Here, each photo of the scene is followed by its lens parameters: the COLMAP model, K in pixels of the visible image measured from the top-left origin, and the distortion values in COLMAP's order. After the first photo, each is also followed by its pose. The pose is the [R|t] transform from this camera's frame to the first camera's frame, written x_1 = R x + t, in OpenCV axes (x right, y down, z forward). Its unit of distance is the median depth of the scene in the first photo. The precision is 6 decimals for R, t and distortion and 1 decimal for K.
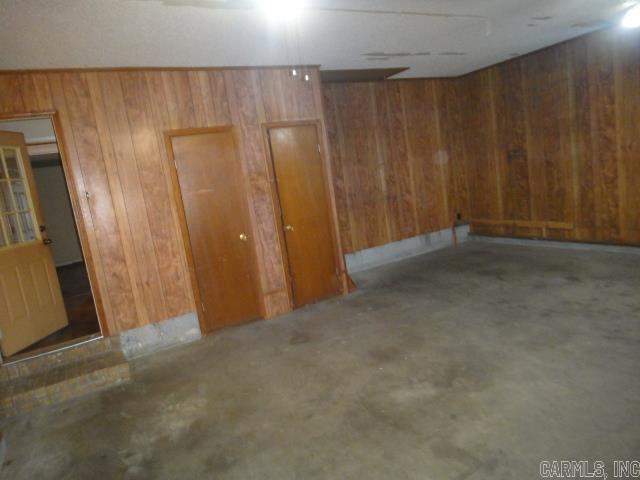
lens RADIAL K [[415.6, 0, 321.0], [0, 415.6, 222.4], [0, 0, 1]] dist [0.001387, -0.000028]
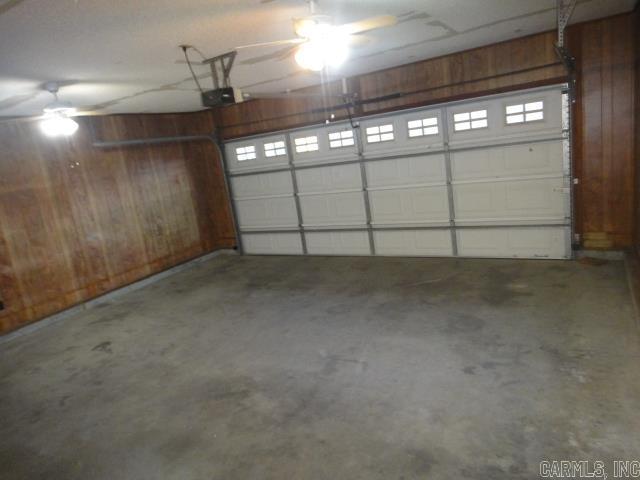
lens RADIAL K [[435.3, 0, 320.0], [0, 435.3, 240.0], [0, 0, 1]] dist [-0.003395, -0.003937]
pose [[-0.450416, 0.028327, 0.892369, -0.840356], [0.312049, 0.941456, 0.127619, -0.090302], [-0.836511, 0.335945, -0.432886, 1.154424]]
